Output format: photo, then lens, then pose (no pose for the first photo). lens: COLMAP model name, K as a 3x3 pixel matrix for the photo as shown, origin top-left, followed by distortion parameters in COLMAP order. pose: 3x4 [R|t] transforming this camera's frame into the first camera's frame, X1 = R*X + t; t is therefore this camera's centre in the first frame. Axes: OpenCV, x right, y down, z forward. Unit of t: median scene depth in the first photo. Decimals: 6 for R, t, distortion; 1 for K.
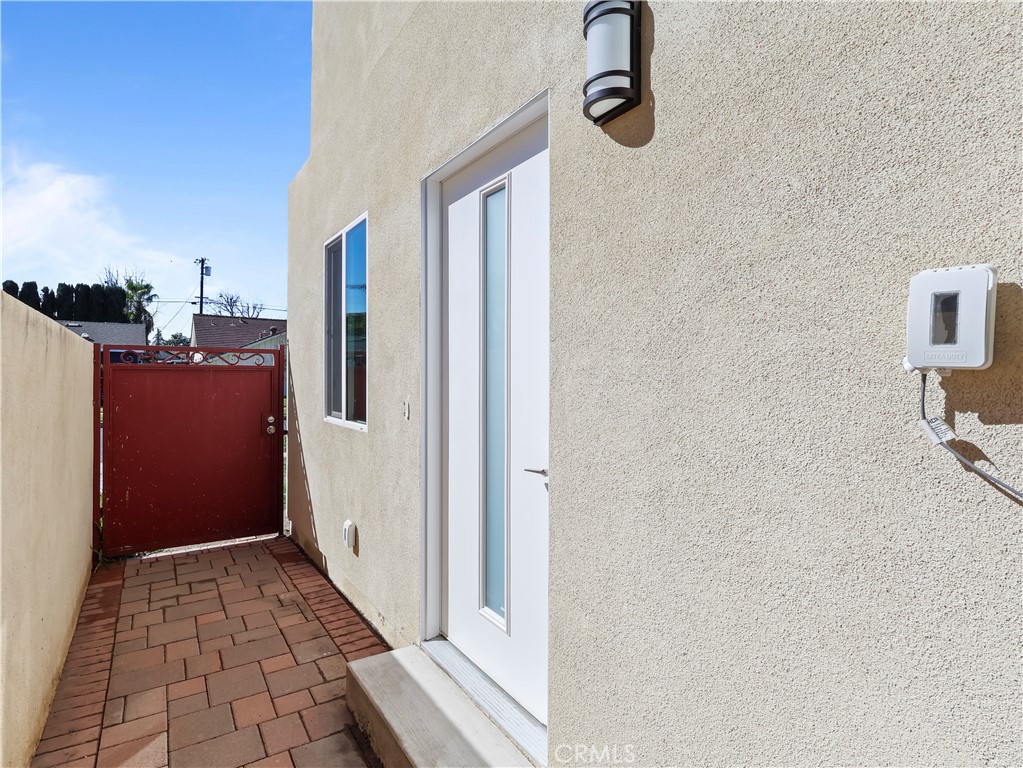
lens RADIAL K [[536.1, 0, 505.7], [0, 536.1, 373.5], [0, 0, 1]] dist [0.001243, -0.001684]
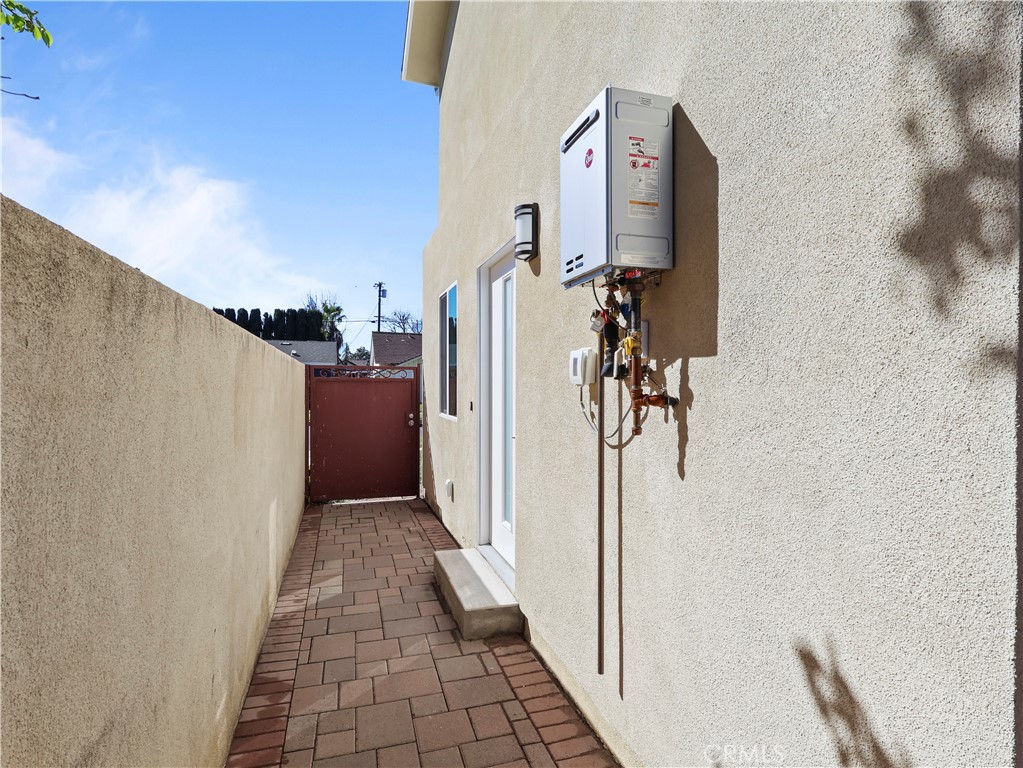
lens RADIAL K [[536.1, 0, 514.3], [0, 536.1, 389.3], [0, 0, 1]] dist [0.001243, -0.001684]
pose [[0.963062, 0.005819, -0.269219, 0.234222], [-0.002771, 0.999928, 0.011698, -0.003136], [0.269267, -0.010520, 0.963008, -0.333787]]
